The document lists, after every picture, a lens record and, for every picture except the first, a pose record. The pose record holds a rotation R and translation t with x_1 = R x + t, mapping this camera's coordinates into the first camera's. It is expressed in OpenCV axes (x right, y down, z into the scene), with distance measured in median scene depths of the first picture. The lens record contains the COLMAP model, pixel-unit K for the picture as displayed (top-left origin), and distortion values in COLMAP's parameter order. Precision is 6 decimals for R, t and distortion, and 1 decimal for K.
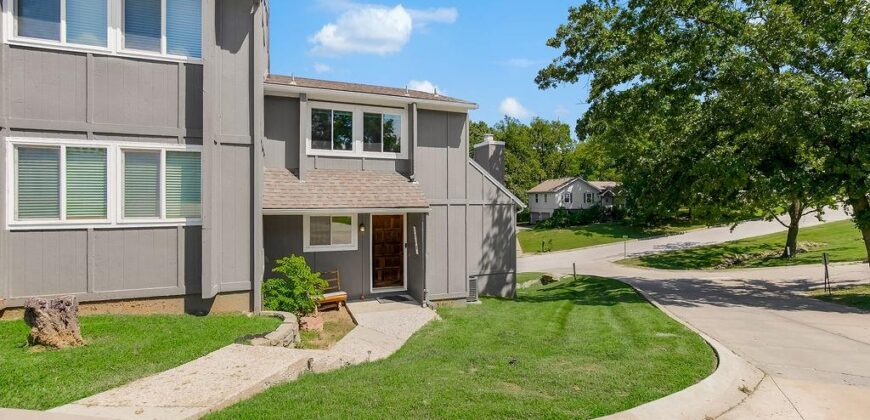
lens RADIAL K [[409.0, 0, 437.9], [0, 409.0, 203.5], [0, 0, 1]] dist [-0.011136, 0.004515]
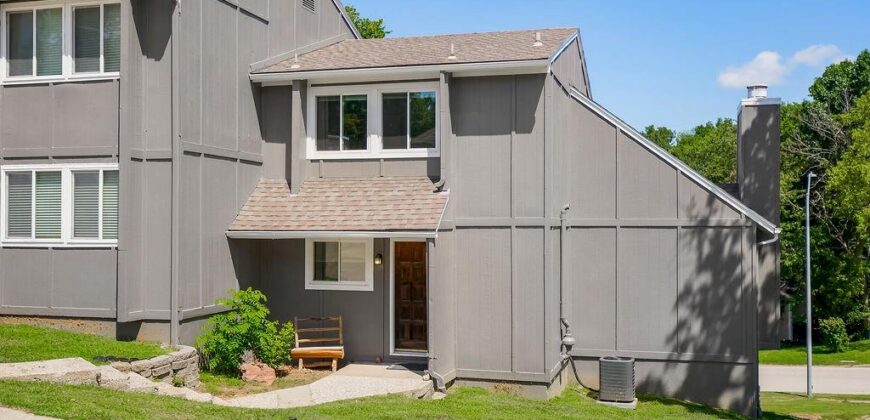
lens RADIAL K [[856.6, 0, 433.5], [0, 856.6, 210.6], [0, 0, 1]] dist [0.023130, 0.000000]
pose [[0.785650, -0.007353, -0.618628, 0.822690], [-0.002614, 0.999881, -0.015203, -0.001734], [0.618666, 0.013561, 0.785537, -0.093095]]
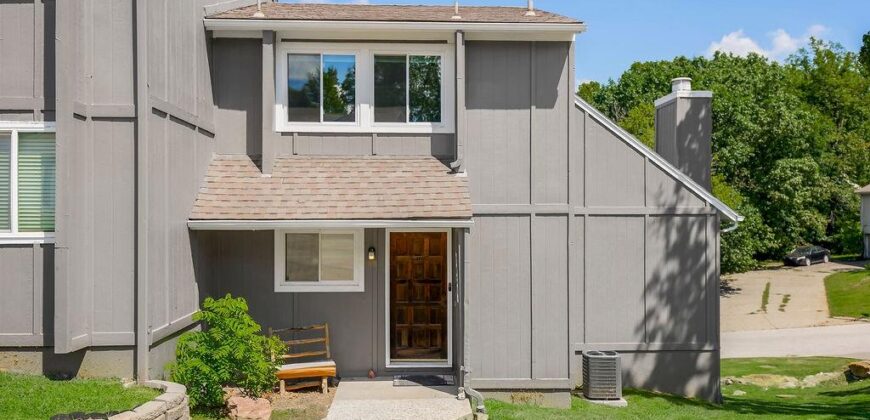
lens RADIAL K [[732.1, 0, 435.3], [0, 732.1, 216.6], [0, 0, 1]] dist [0.044771, -0.045520]
pose [[0.940990, 0.001236, -0.338432, 0.262511], [-0.001195, 0.999999, 0.000330, 0.006304], [0.338432, 0.000094, 0.940991, 0.052242]]
